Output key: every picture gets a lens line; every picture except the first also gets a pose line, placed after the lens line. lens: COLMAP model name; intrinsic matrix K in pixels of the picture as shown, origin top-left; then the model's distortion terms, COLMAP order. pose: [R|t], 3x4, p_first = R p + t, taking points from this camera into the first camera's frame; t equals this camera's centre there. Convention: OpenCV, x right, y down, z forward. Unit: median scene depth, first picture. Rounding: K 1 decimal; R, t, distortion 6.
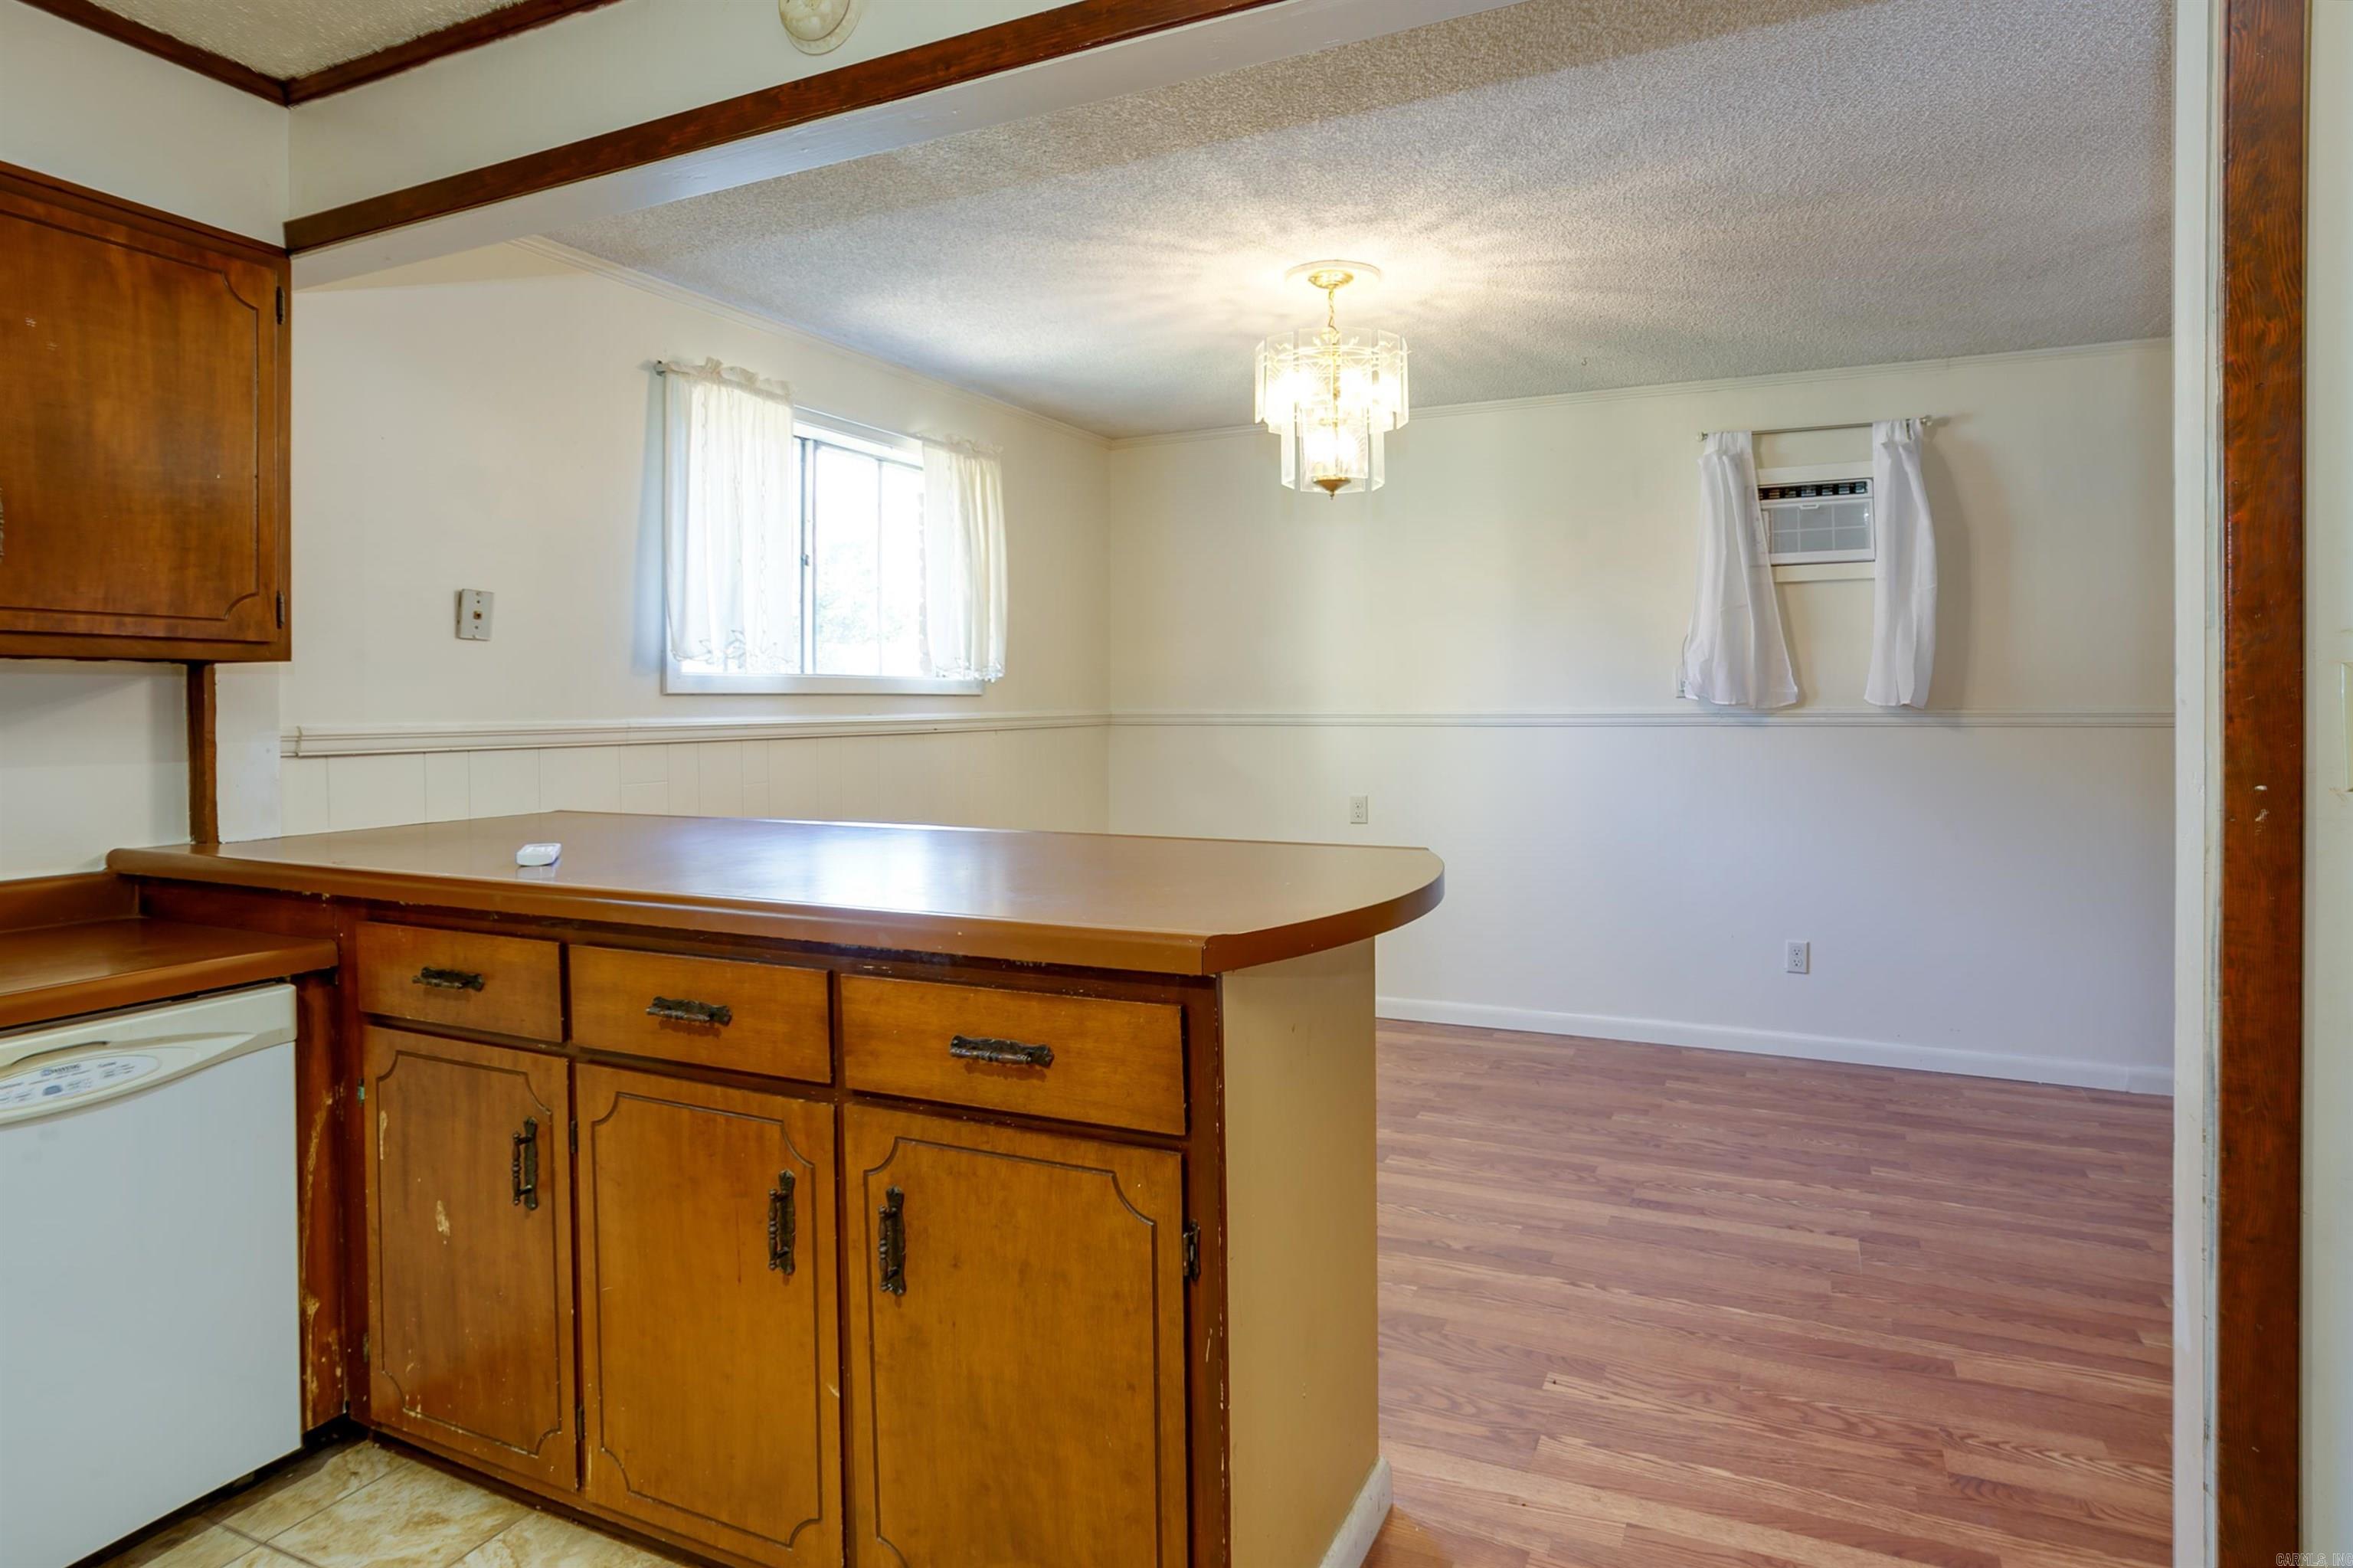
lens RADIAL K [[1269.6, 0, 1215.5], [0, 1269.6, 710.1], [0, 0, 1]] dist [-0.044831, 0.021353]
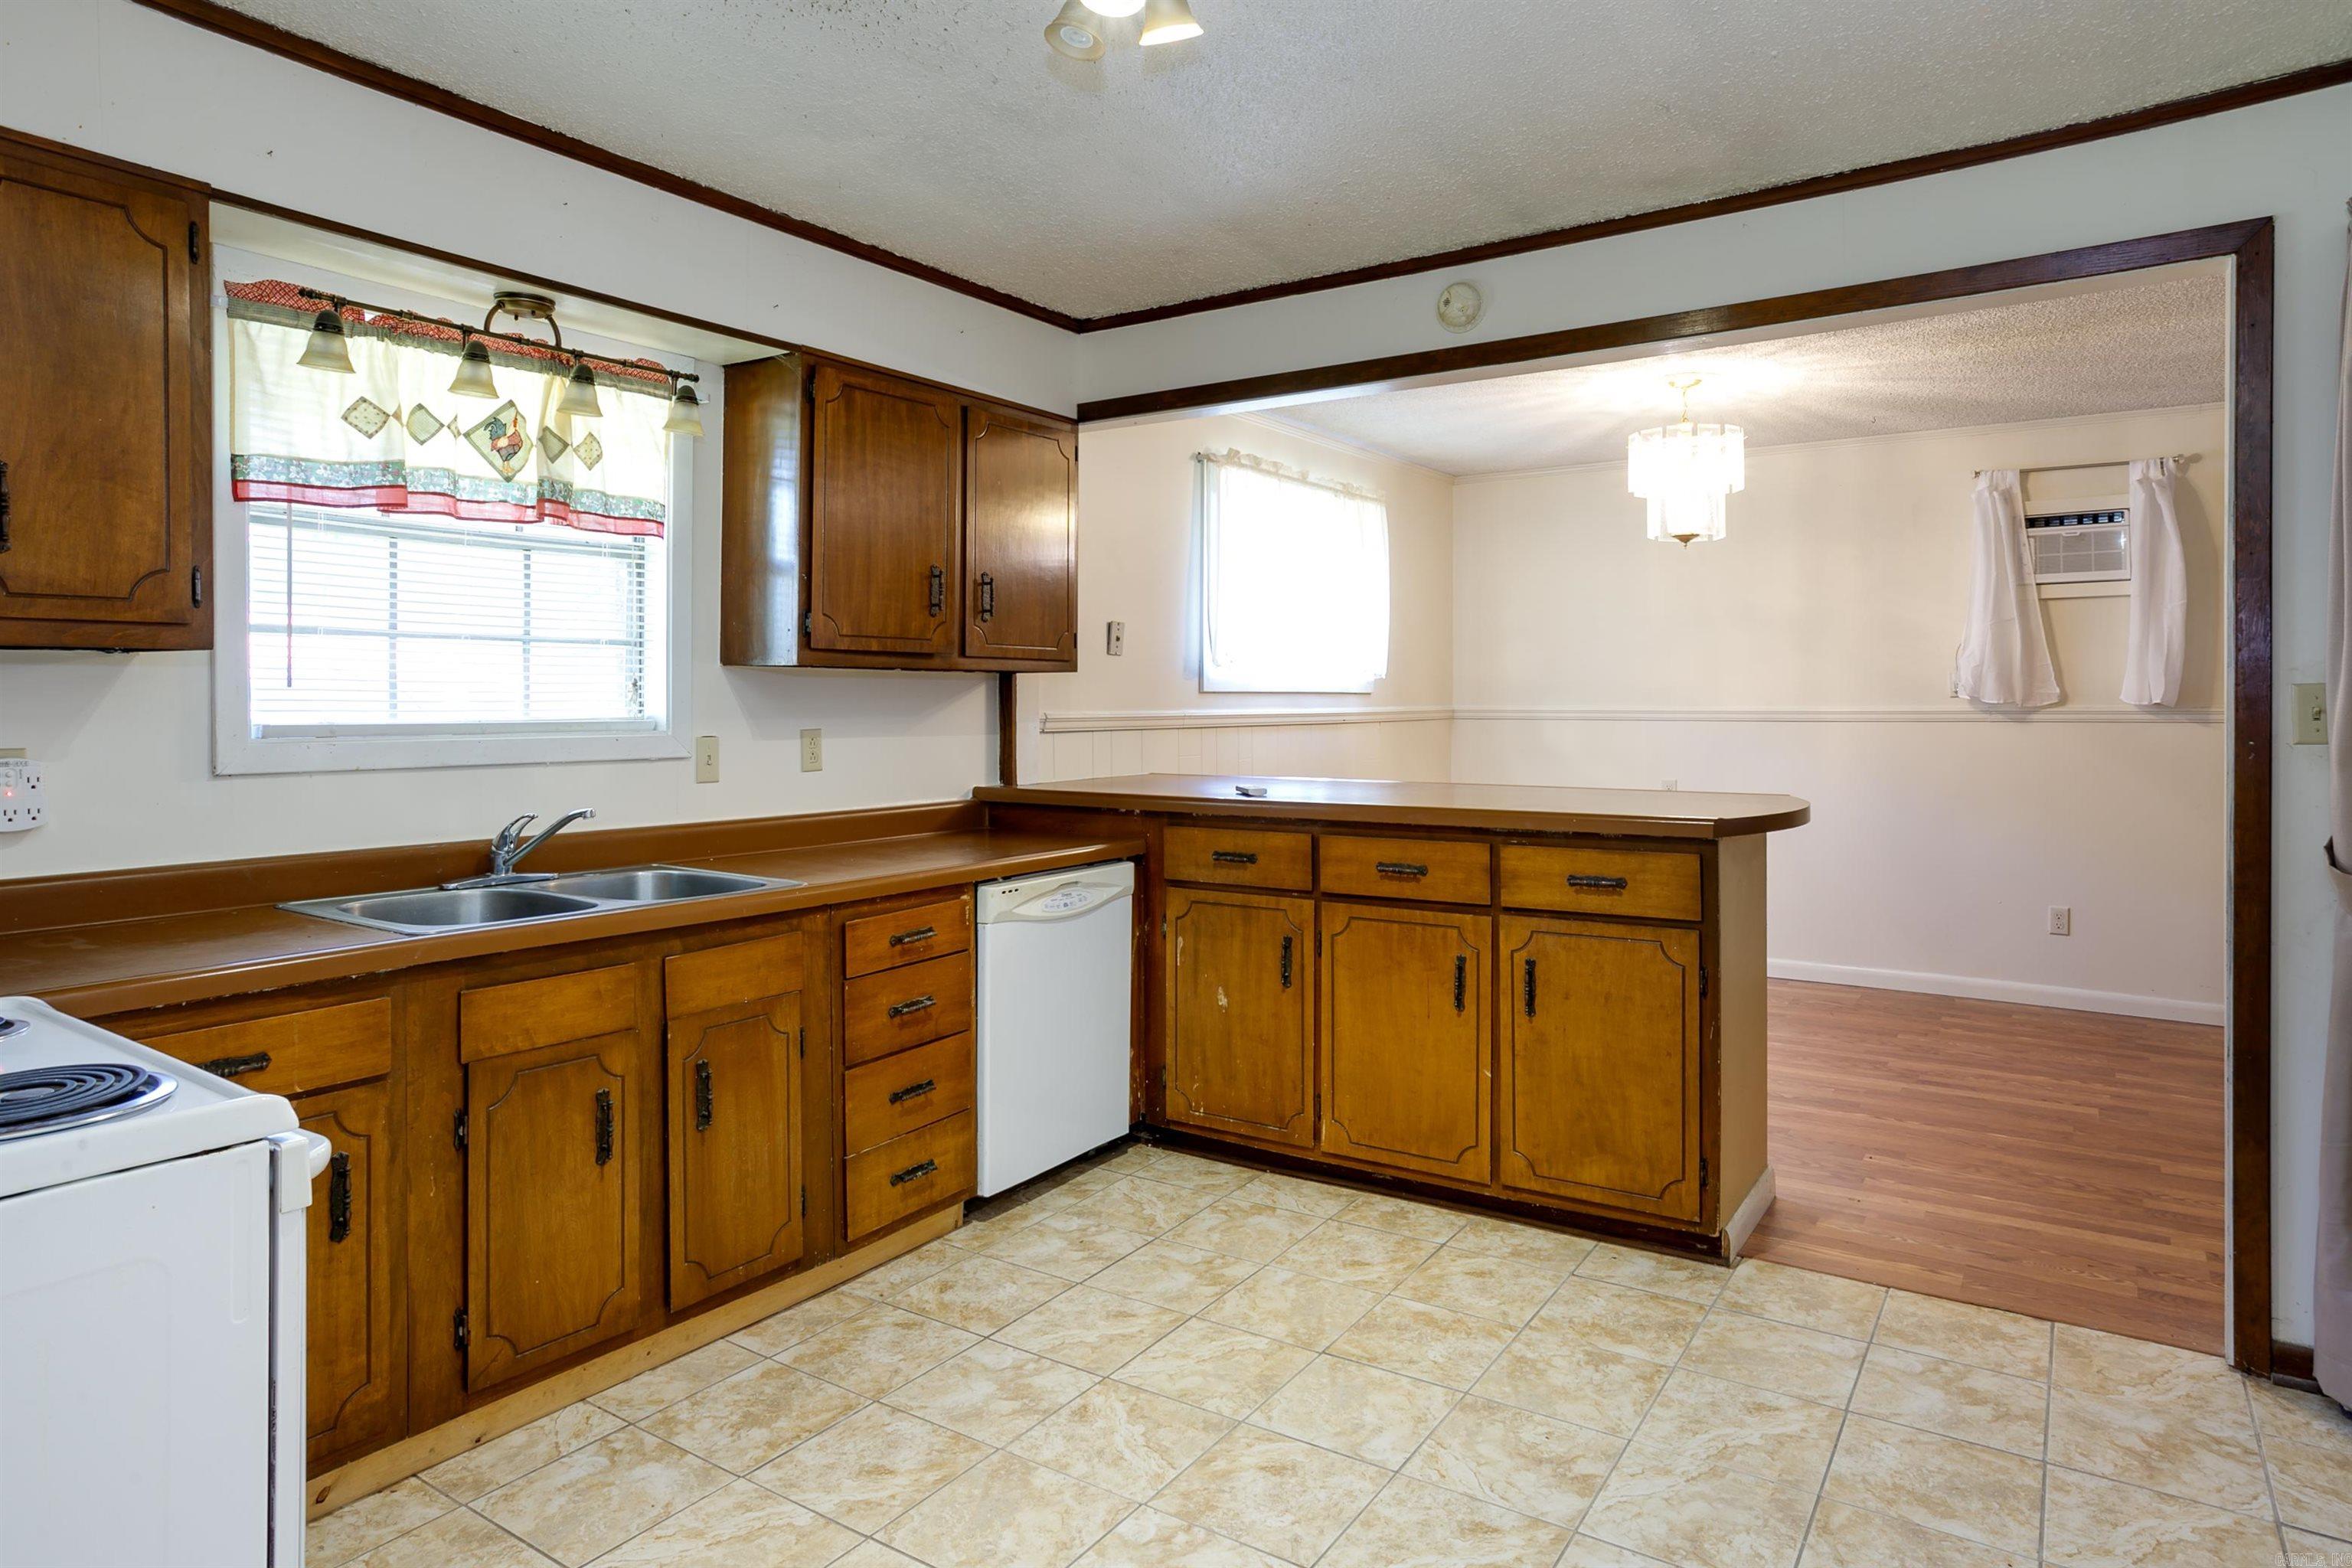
lens RADIAL K [[1410.0, 0, 1249.7], [0, 1410.0, 700.5], [0, 0, 1]] dist [-0.041673, 0.012693]
pose [[0.994036, 0.003081, -0.109006, -0.294714], [-0.003737, 0.999976, -0.005816, 0.006219], [0.108985, 0.006188, 0.994024, -0.749654]]
